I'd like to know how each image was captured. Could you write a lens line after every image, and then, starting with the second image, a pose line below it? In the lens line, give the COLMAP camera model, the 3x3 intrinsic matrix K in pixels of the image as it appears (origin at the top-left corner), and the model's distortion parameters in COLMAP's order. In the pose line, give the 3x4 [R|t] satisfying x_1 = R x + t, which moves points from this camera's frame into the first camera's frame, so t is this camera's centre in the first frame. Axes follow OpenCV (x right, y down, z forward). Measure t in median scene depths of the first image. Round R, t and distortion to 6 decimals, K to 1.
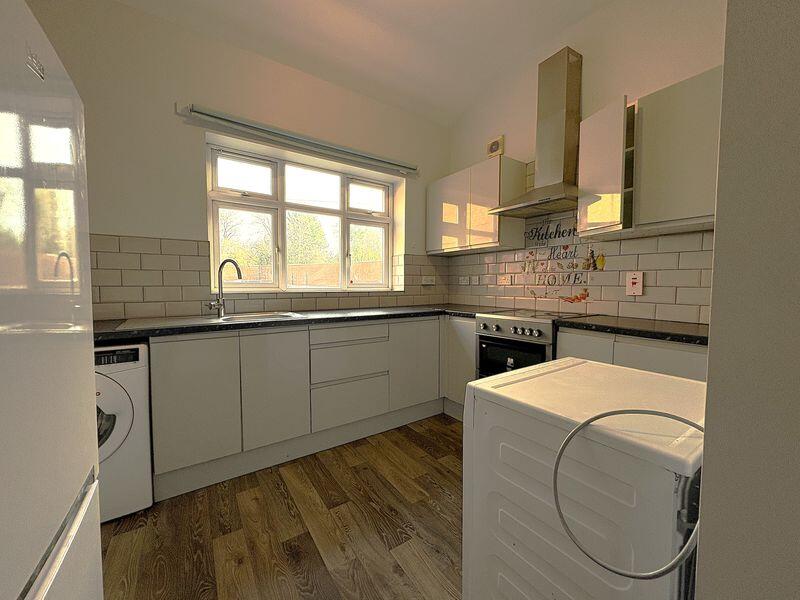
lens RADIAL K [[318.5, 0, 398.4], [0, 318.5, 300.6], [0, 0, 1]] dist [0.000204, 0.000334]
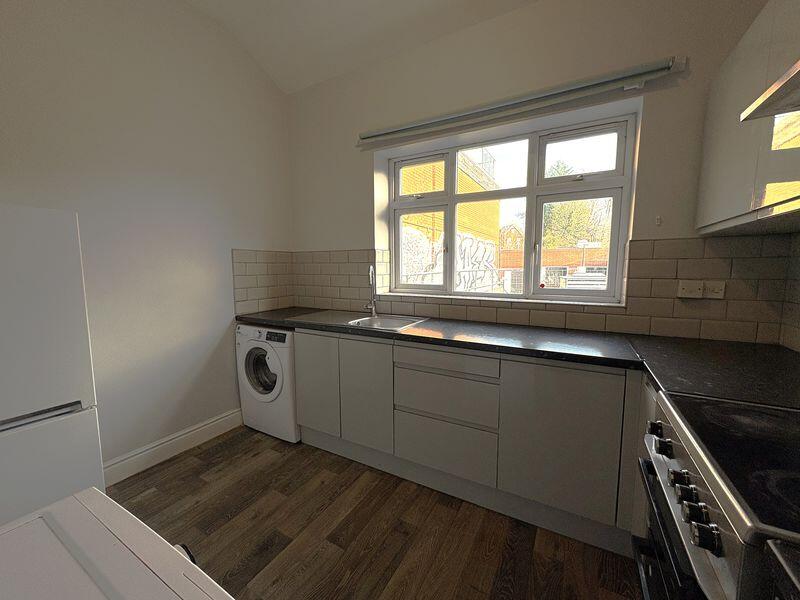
lens RADIAL K [[318.5, 0, 398.0], [0, 318.5, 299.4], [0, 0, 1]] dist [0.000204, 0.000334]
pose [[0.446494, 0.090939, -0.890153, 0.427962], [-0.041778, 0.995856, 0.080782, -0.090893], [0.893811, 0.001120, 0.448443, 0.498719]]
